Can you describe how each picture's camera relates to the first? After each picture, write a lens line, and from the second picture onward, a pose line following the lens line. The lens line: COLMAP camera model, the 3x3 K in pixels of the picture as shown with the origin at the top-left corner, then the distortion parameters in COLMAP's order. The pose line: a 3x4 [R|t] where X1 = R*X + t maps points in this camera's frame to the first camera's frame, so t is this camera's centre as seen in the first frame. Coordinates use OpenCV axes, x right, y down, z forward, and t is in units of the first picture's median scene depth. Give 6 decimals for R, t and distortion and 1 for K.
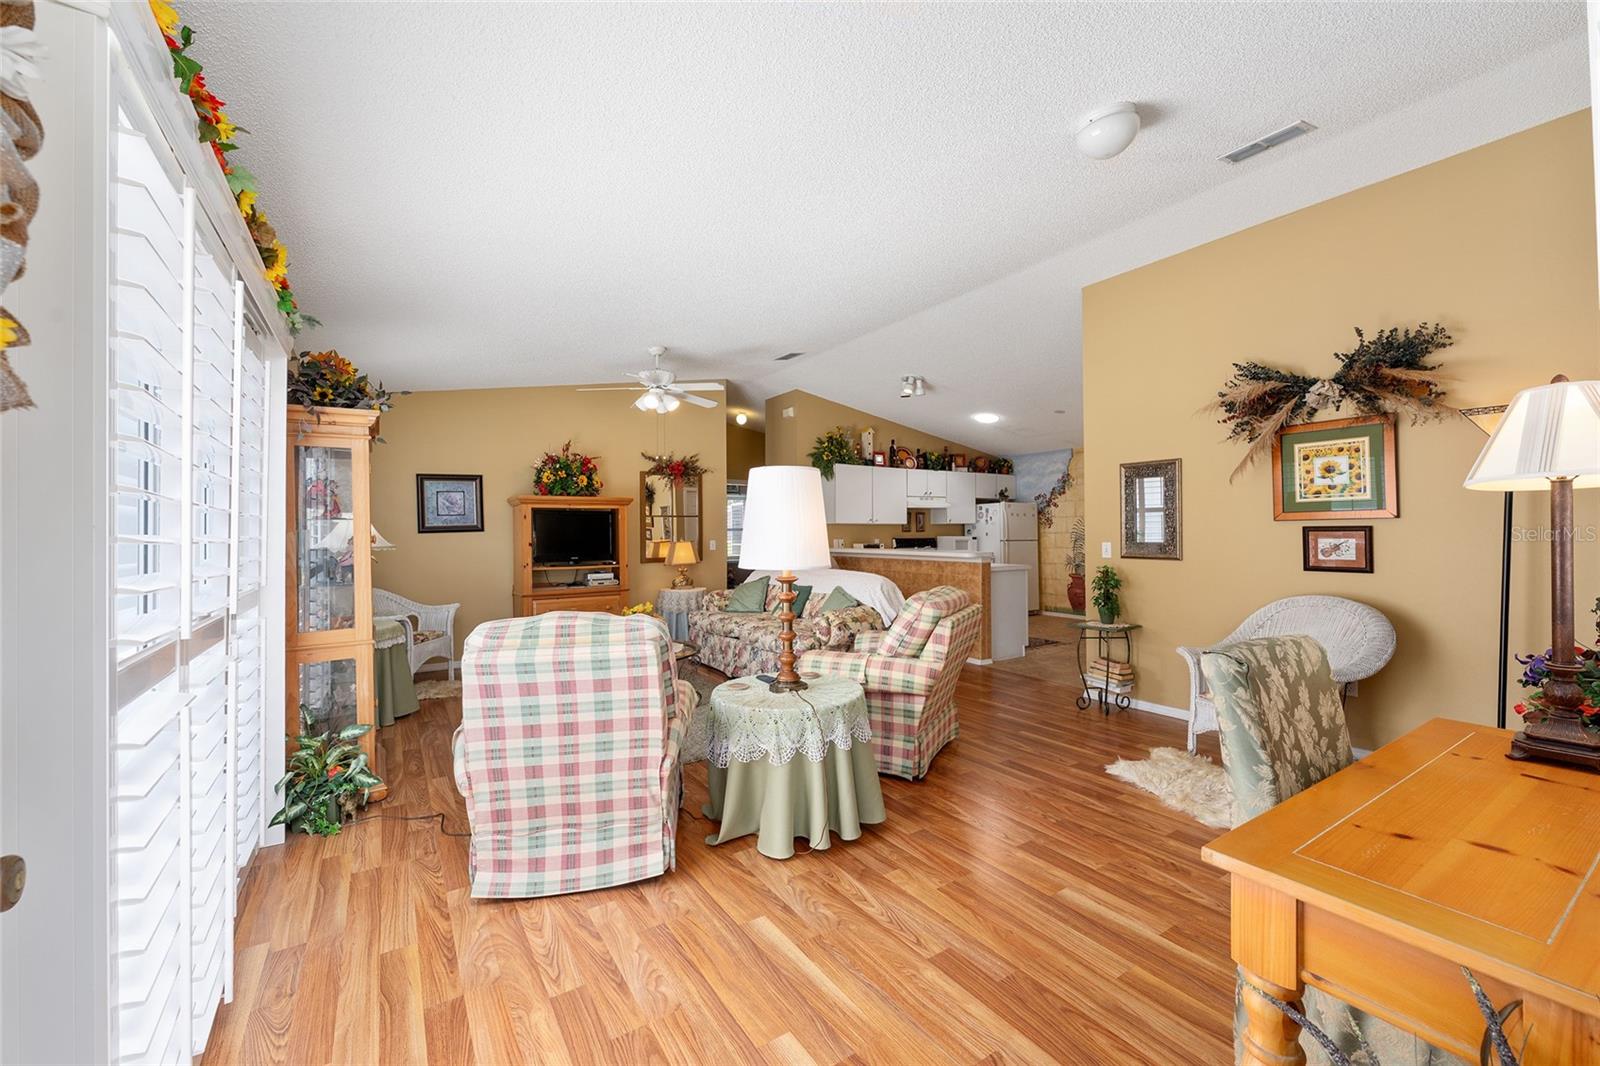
lens RADIAL K [[641.5, 0, 797.9], [0, 641.5, 529.7], [0, 0, 1]] dist [-0.000823, 0.000530]
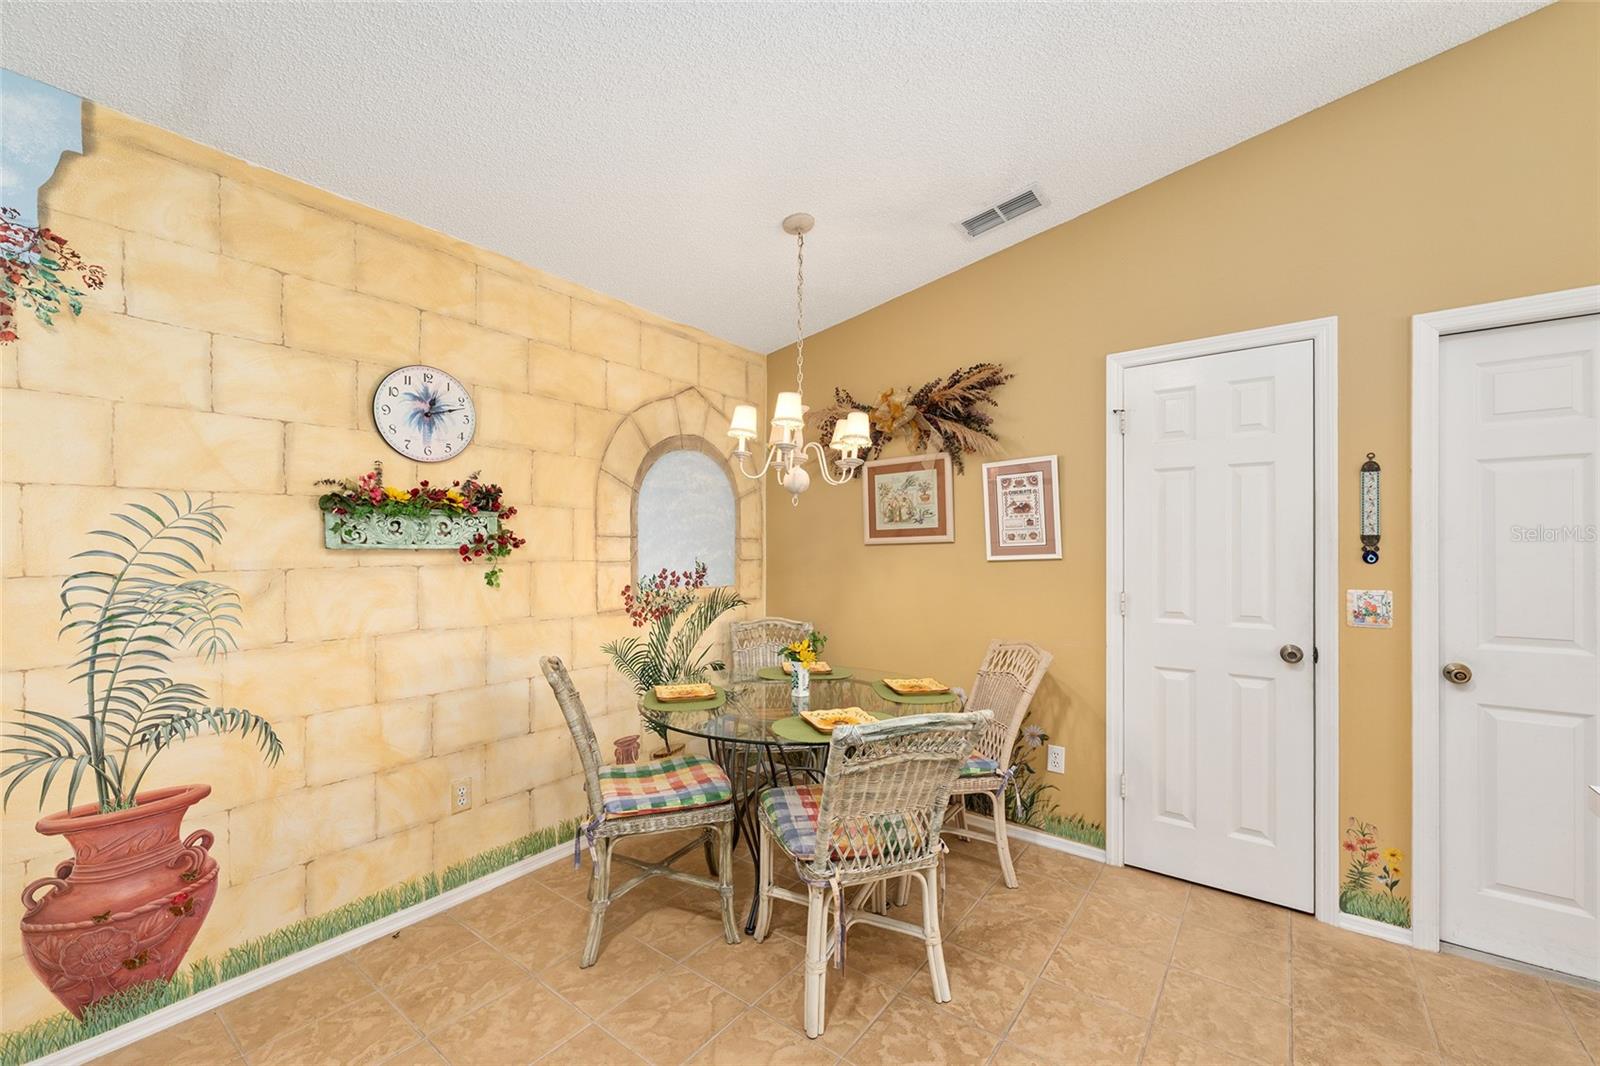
lens RADIAL K [[641.5, 0, 811.3], [0, 641.5, 536.6], [0, 0, 1]] dist [-0.000823, 0.000530]
pose [[-0.350389, 0.016058, 0.936467, 0.188286], [-0.007652, 0.999771, -0.020007, -0.004311], [-0.936573, -0.014176, -0.350186, 0.857248]]
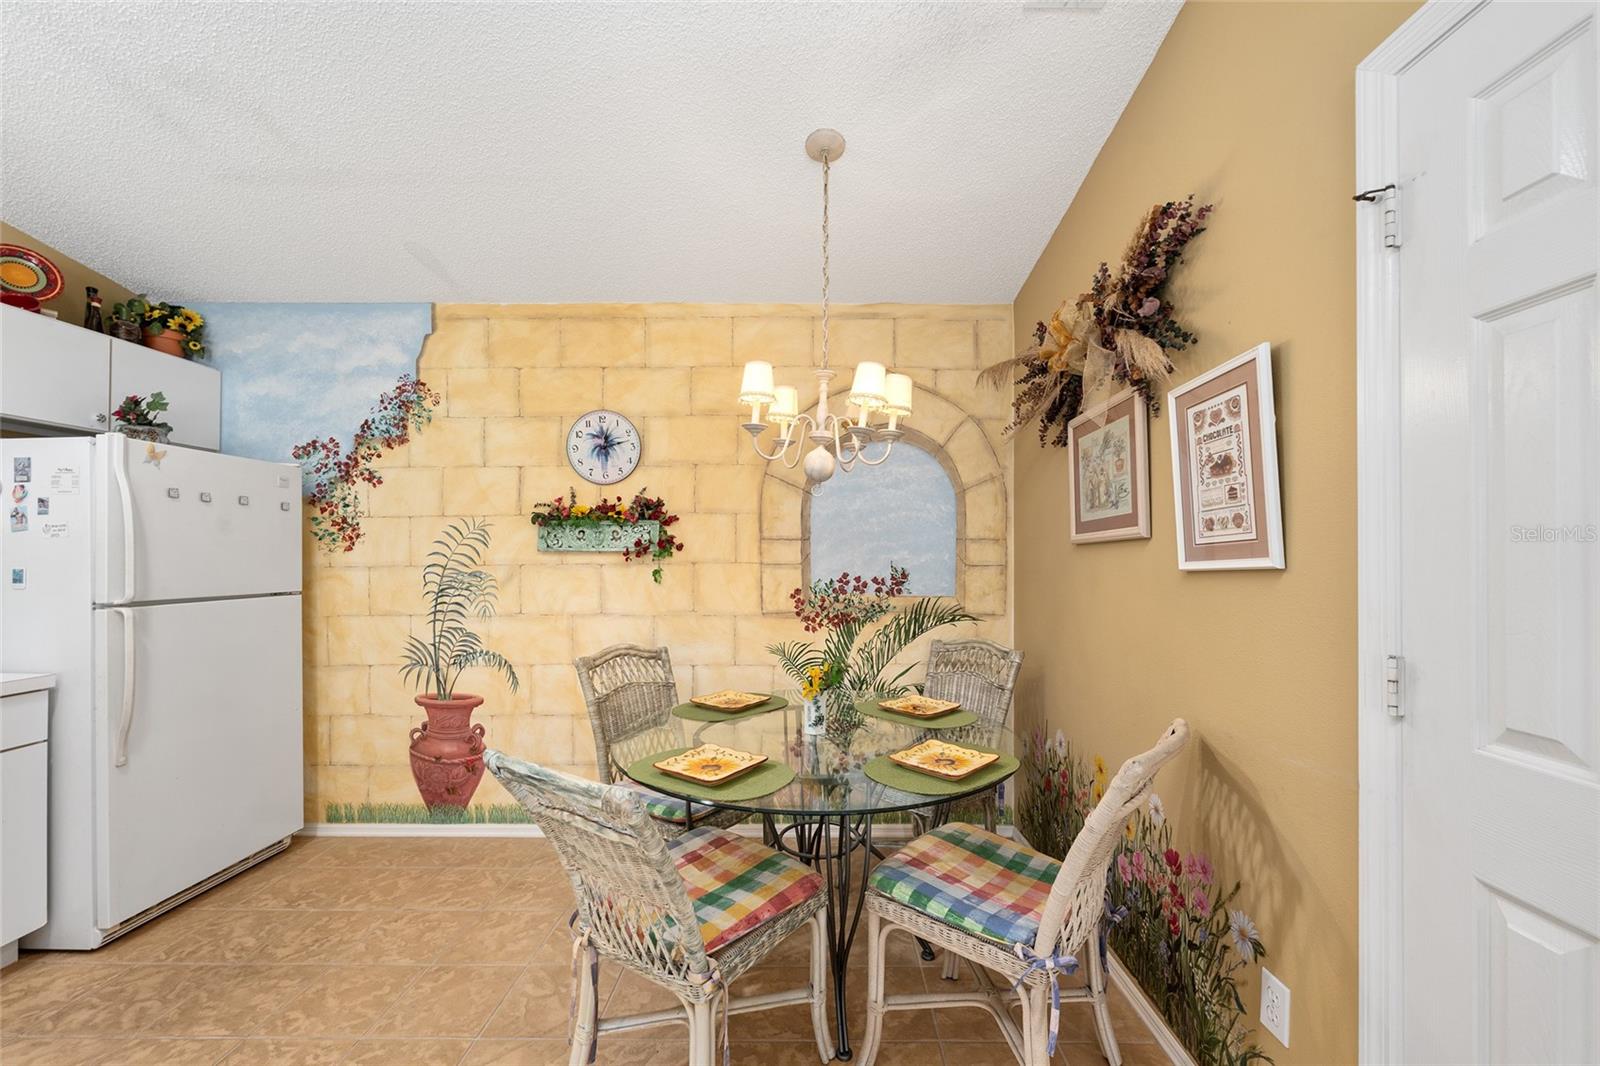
lens RADIAL K [[641.5, 0, 803.6], [0, 641.5, 541.6], [0, 0, 1]] dist [-0.000823, 0.000530]
pose [[0.549245, 0.017259, 0.835483, 0.257849], [-0.006459, 0.999845, -0.016409, -0.003632], [-0.835637, 0.003616, 0.549271, 0.656134]]
